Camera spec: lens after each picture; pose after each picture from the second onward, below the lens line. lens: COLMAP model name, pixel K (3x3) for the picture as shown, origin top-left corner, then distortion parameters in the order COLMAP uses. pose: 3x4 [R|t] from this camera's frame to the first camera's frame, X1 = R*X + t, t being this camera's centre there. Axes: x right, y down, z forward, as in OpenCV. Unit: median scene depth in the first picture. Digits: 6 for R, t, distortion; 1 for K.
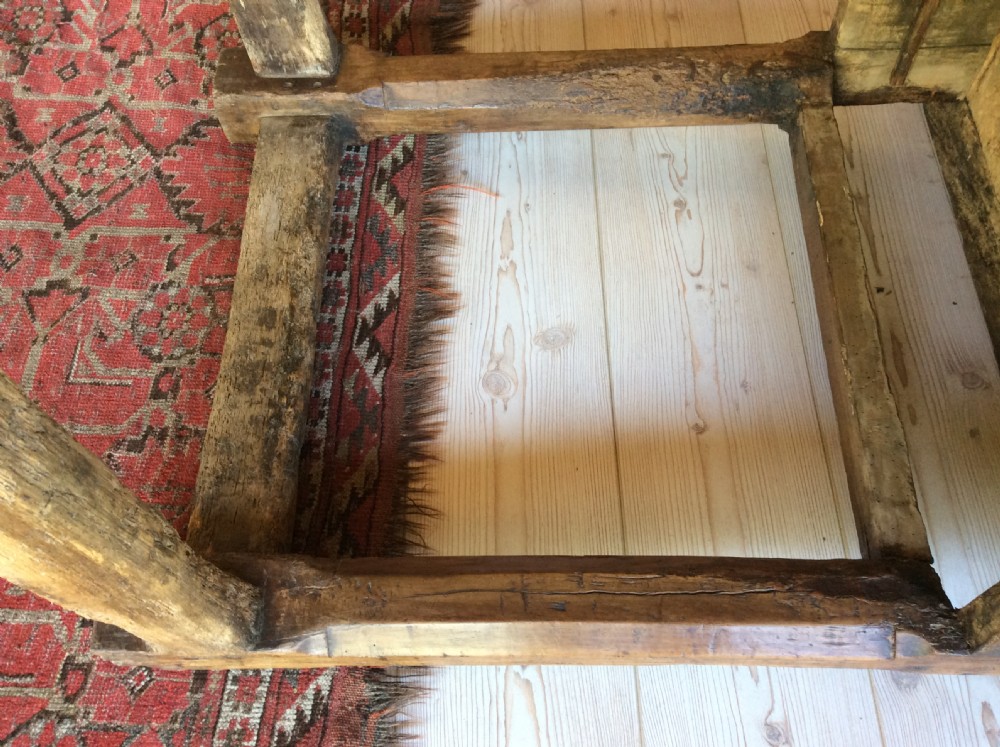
lens RADIAL K [[941.1, 0, 500.0], [0, 941.1, 373.5], [0, 0, 1]] dist [0.178001, -0.281504]
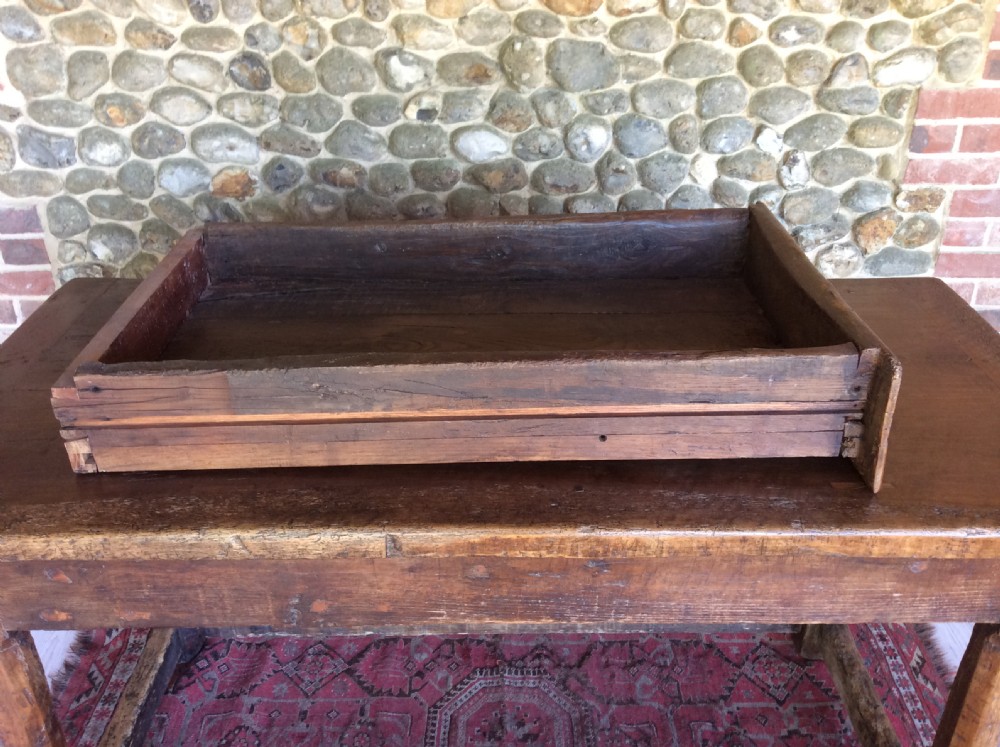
lens RADIAL K [[899.0, 0, 502.1], [0, 899.0, 370.9], [0, 0, 1]] dist [0.117016, -0.212788]
pose [[0.998601, -0.051619, -0.011502, -0.949798], [0.037064, 0.838252, -0.544022, 0.271211], [0.037724, 0.542834, 0.838992, -0.960488]]
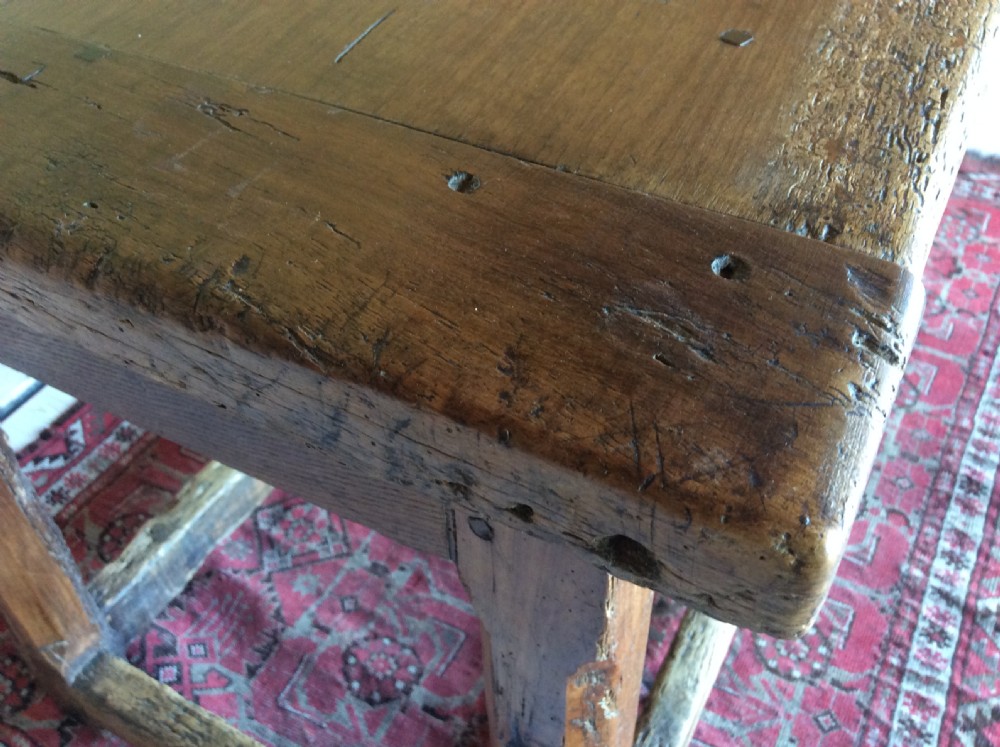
lens RADIAL K [[911.1, 0, 502.7], [0, 911.1, 372.4], [0, 0, 1]] dist [0.142525, -0.268726]
pose [[0.474342, -0.651636, 0.591921, -1.853057], [0.796632, 0.603887, 0.026419, -0.217488], [-0.374669, 0.459012, 0.805563, -0.156381]]
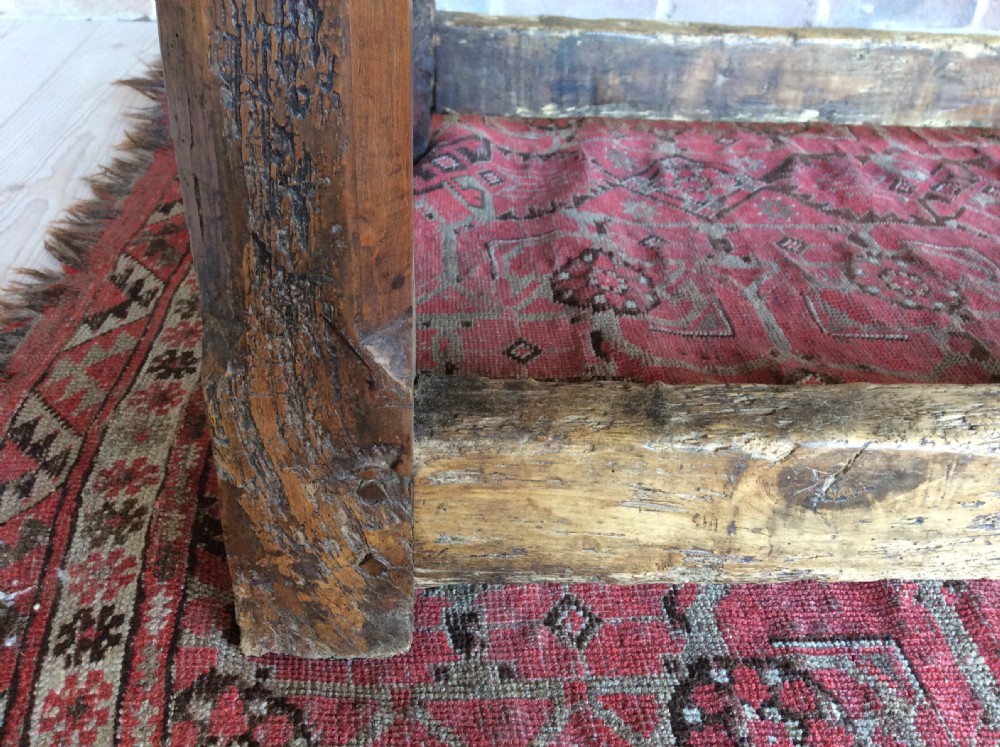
lens RADIAL K [[911.1, 0, 502.7], [0, 911.1, 372.4], [0, 0, 1]] dist [0.142525, -0.268726]
pose [[0.998591, -0.035948, 0.039023, -1.625048], [0.049547, 0.894888, -0.443533, 0.269085], [-0.018977, 0.444841, 0.895408, 0.298658]]
